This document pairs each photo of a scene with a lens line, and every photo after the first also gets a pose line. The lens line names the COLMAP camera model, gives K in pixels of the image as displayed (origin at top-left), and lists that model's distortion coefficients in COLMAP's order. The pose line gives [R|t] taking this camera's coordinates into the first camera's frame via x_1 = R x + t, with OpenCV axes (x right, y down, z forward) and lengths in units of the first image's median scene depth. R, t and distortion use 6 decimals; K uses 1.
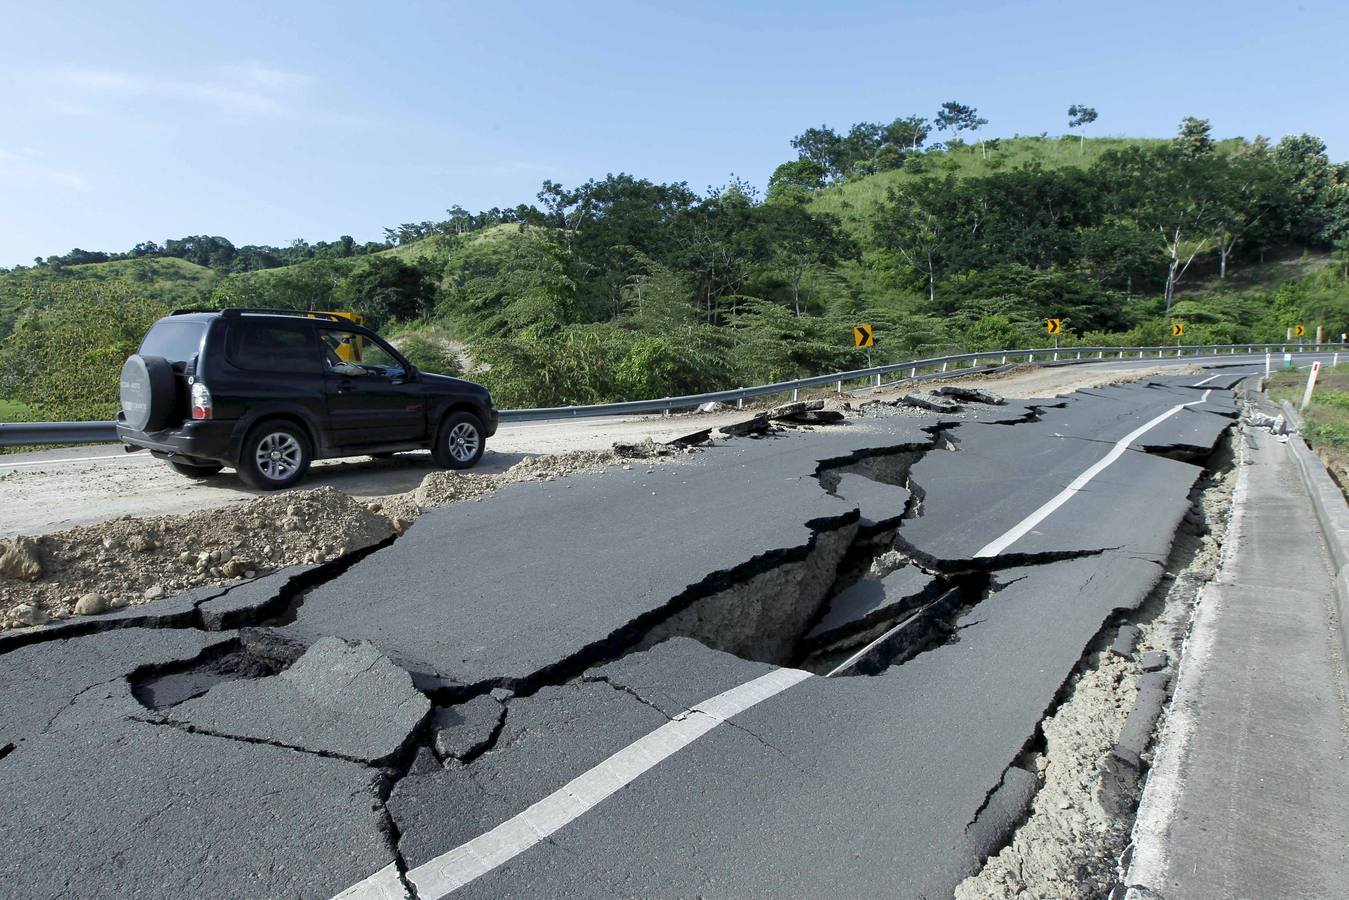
lens RADIAL K [[840.9, 0, 674.5], [0, 840.9, 450.0], [0, 0, 1]] dist [-0.032264, 0.005935]
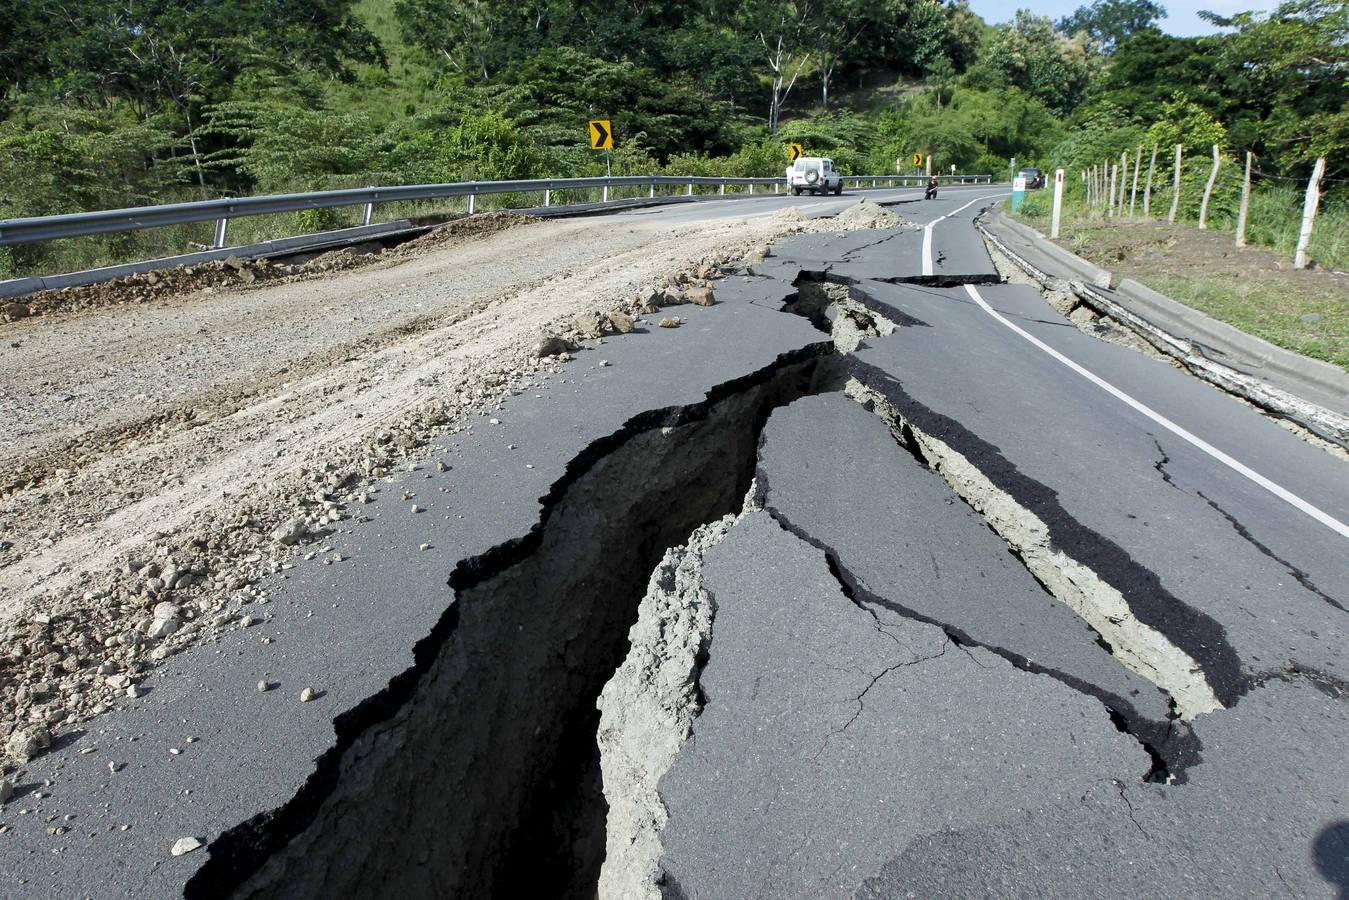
lens RADIAL K [[840.9, 0, 674.5], [0, 840.9, 450.0], [0, 0, 1]] dist [-0.032264, 0.005935]
pose [[0.910520, -0.137806, 0.389825, 0.121273], [0.068881, 0.980204, 0.185623, -0.022484], [-0.407688, -0.142162, 0.901987, 0.220420]]
